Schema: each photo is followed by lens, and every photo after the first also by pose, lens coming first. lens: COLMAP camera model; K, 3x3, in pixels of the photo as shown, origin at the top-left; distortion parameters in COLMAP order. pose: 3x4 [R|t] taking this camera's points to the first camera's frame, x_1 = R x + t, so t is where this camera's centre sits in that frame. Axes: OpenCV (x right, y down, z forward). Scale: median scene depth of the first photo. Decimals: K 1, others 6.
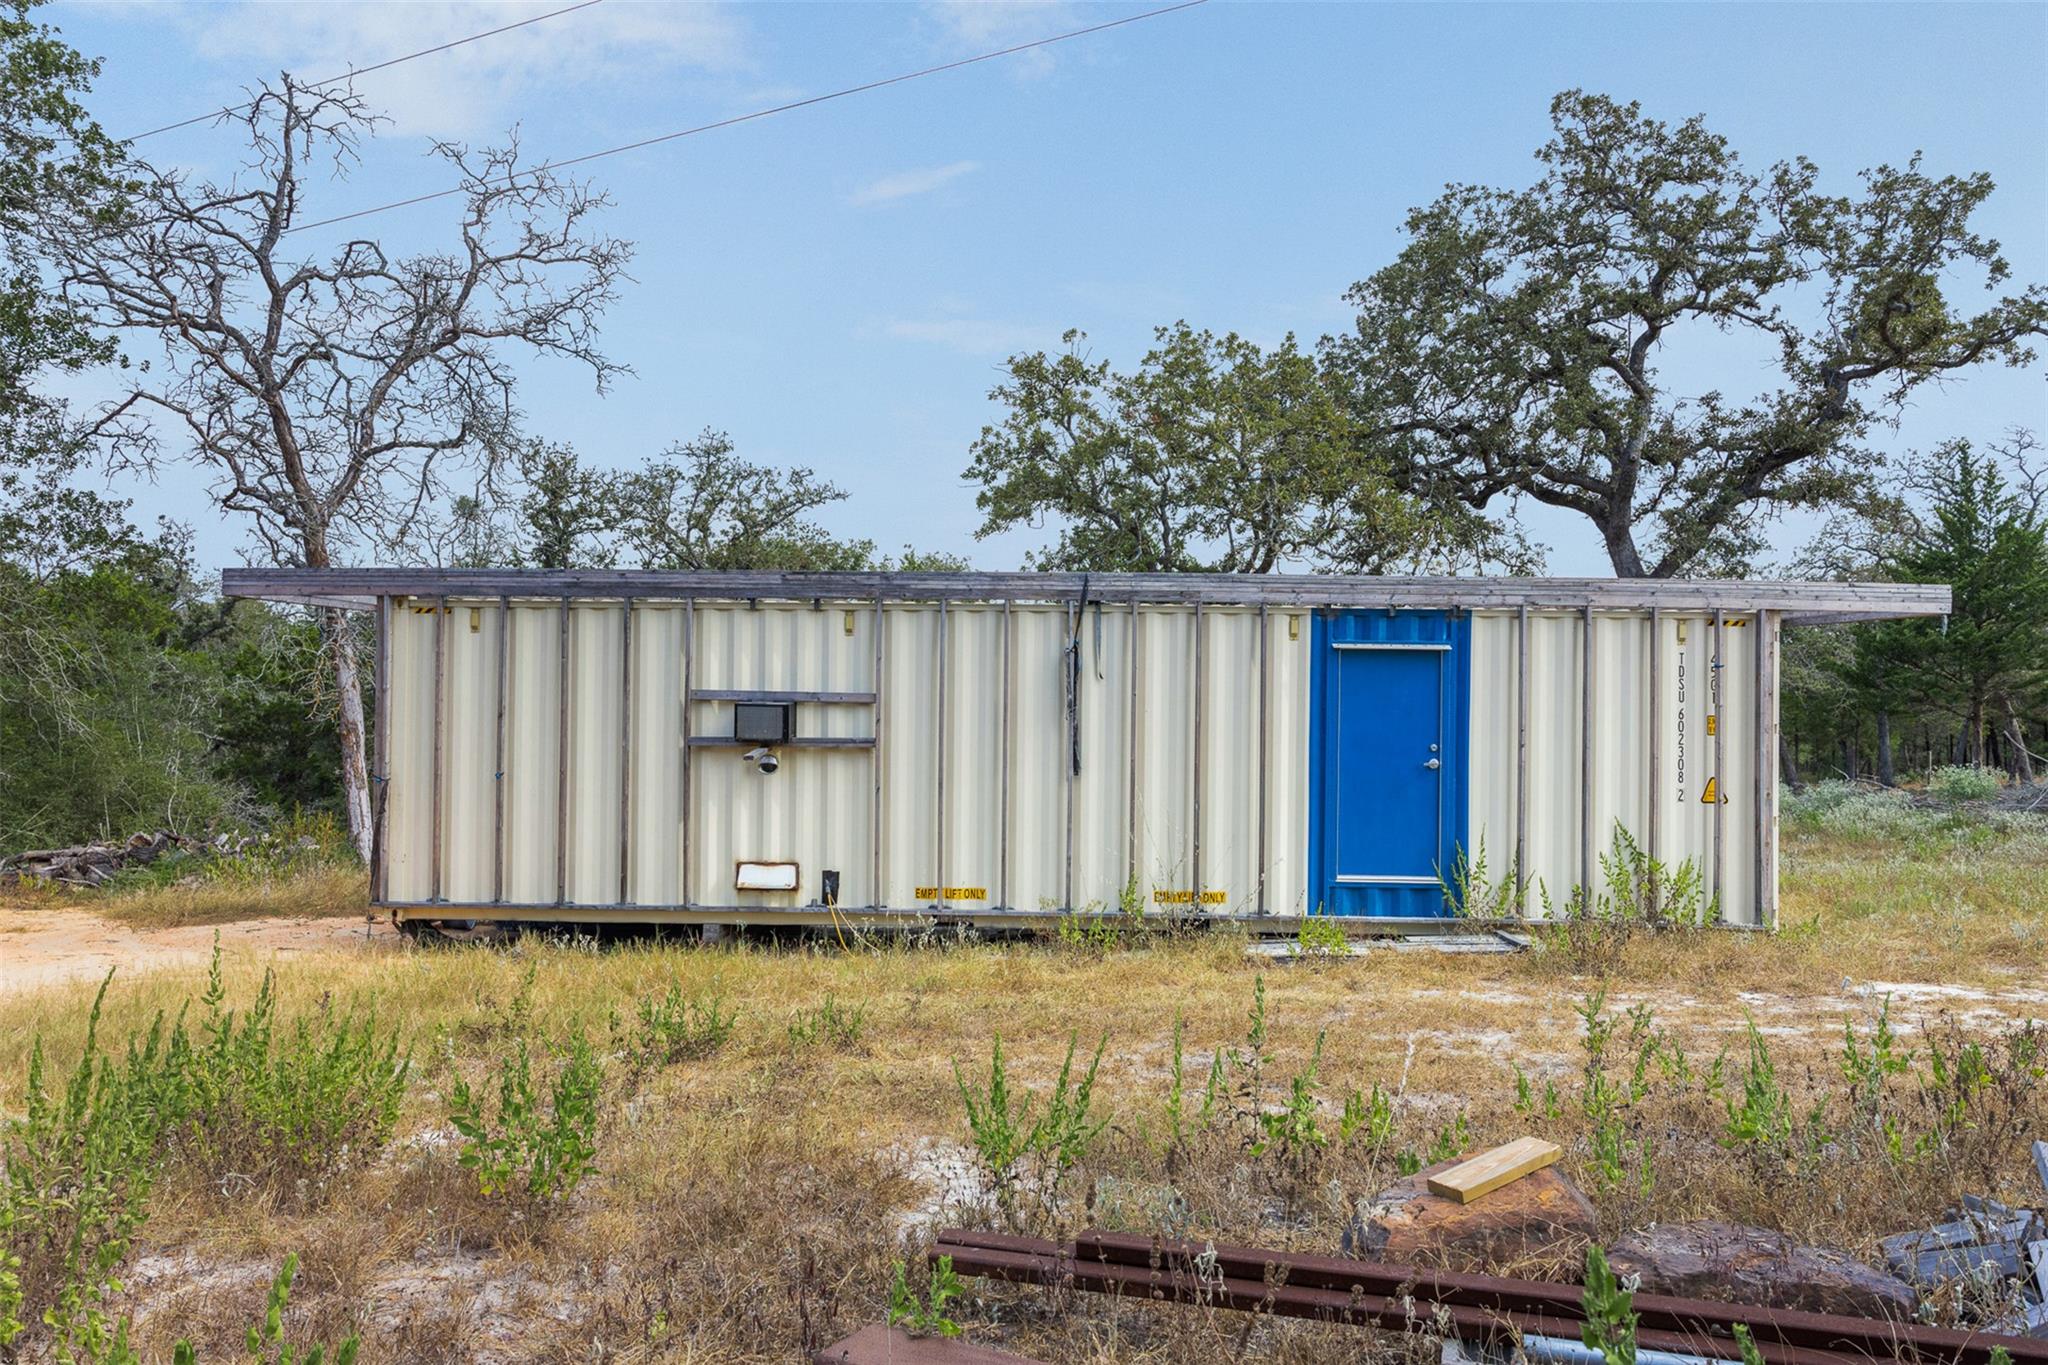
lens RADIAL K [[1407.9, 0, 1023.7], [0, 1407.9, 686.8], [0, 0, 1]] dist [0.017643, 0.000770]
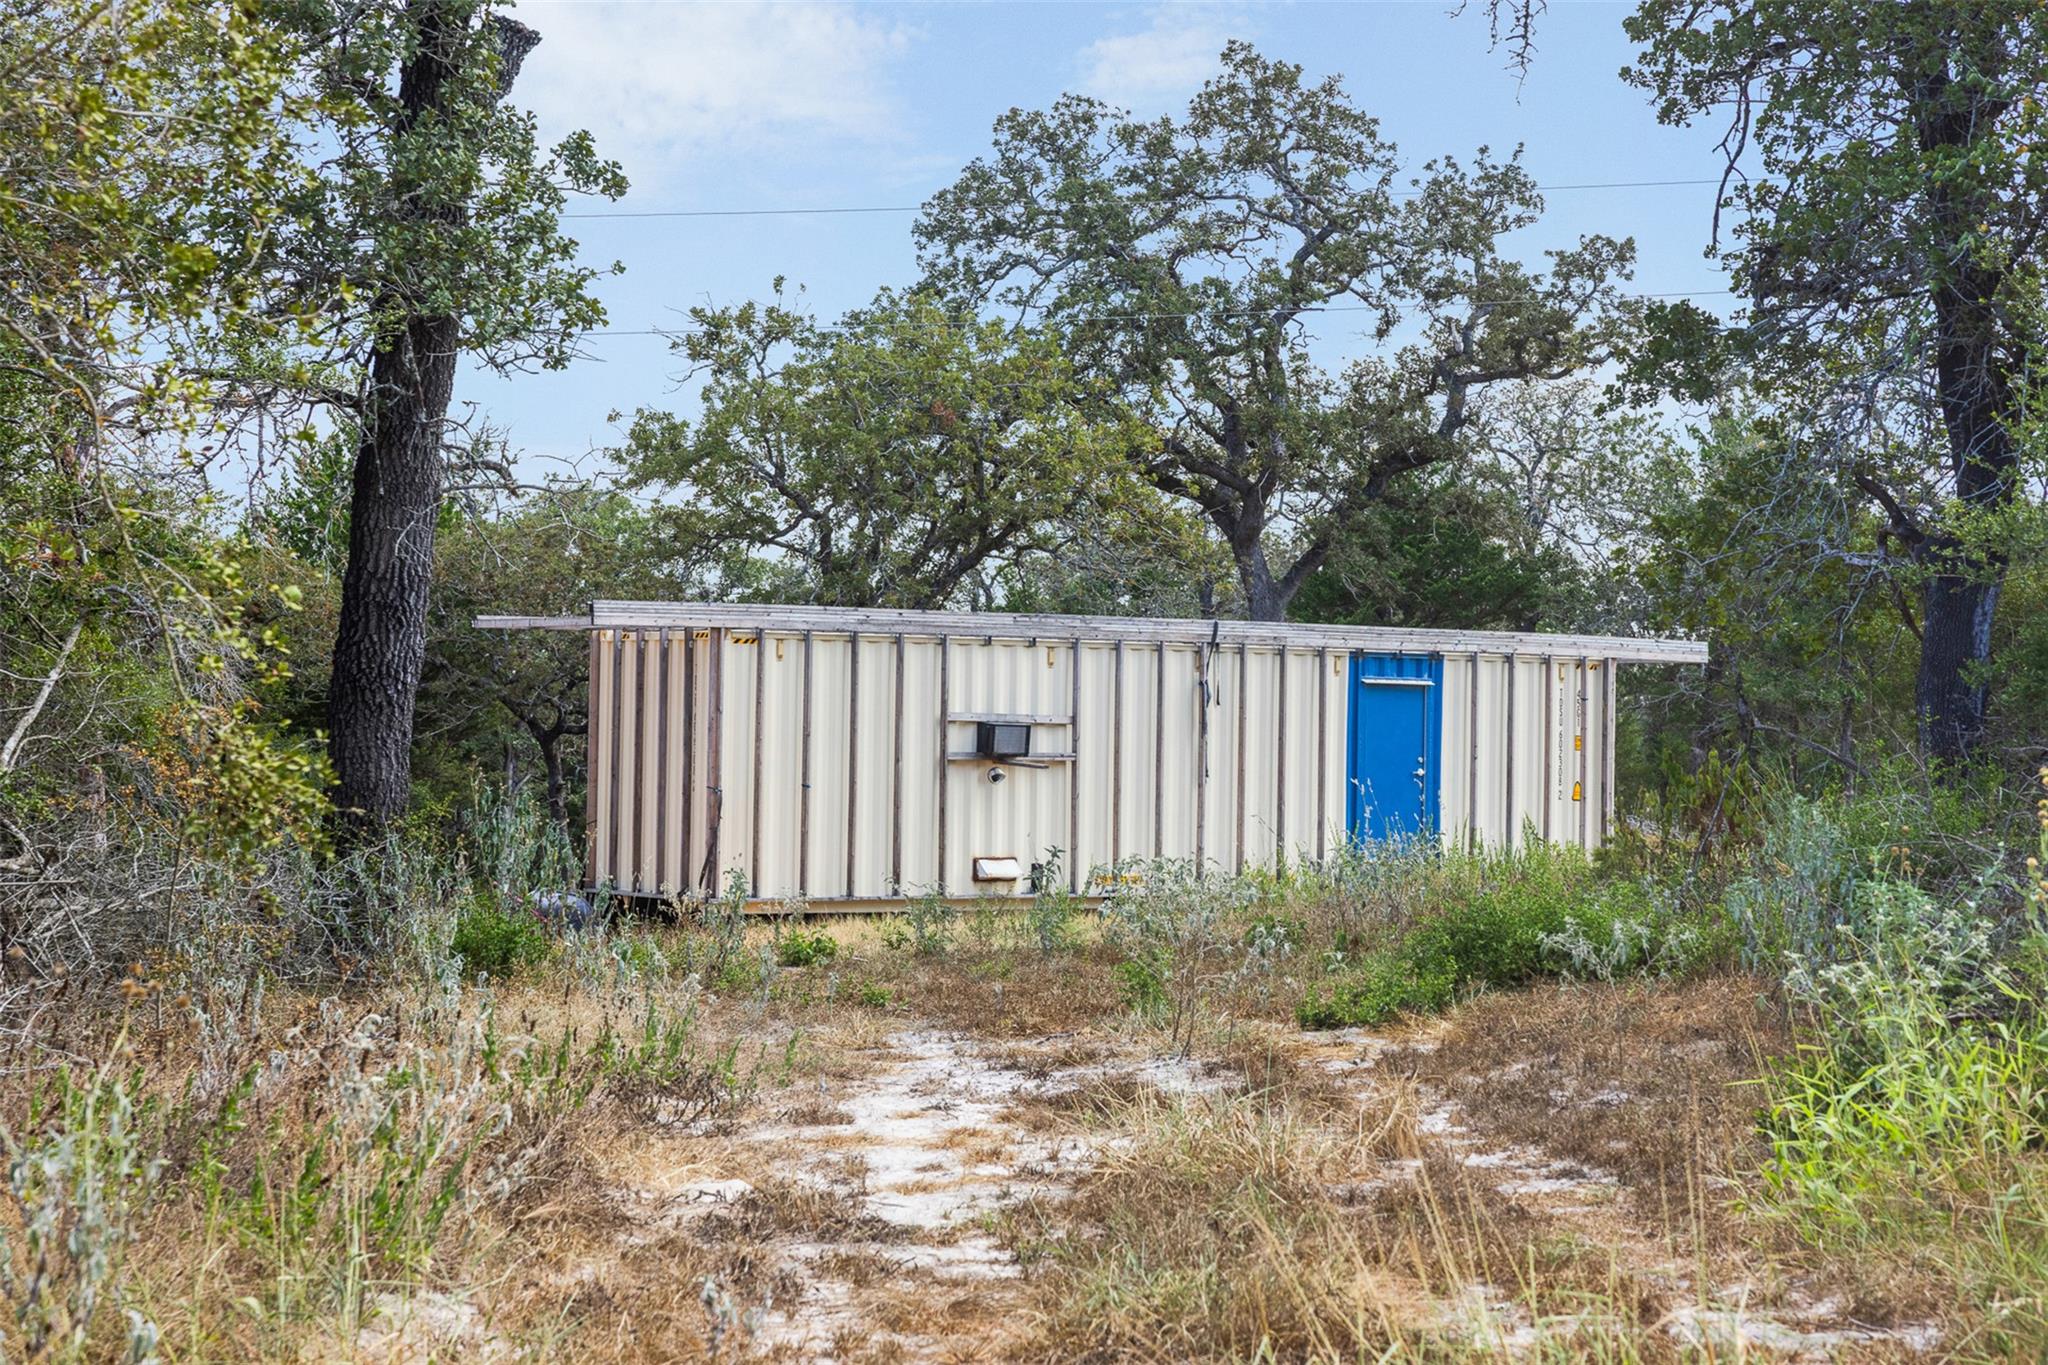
lens RADIAL K [[4133.5, 0, 1023.7], [0, 4133.5, 684.9], [0, 0, 1]] dist [-0.472763, 0.000000]
pose [[0.827868, 0.009713, 0.560839, -2.138387], [-0.004148, 0.999929, -0.011194, 0.018008], [-0.560908, 0.006941, 0.827849, -1.930918]]
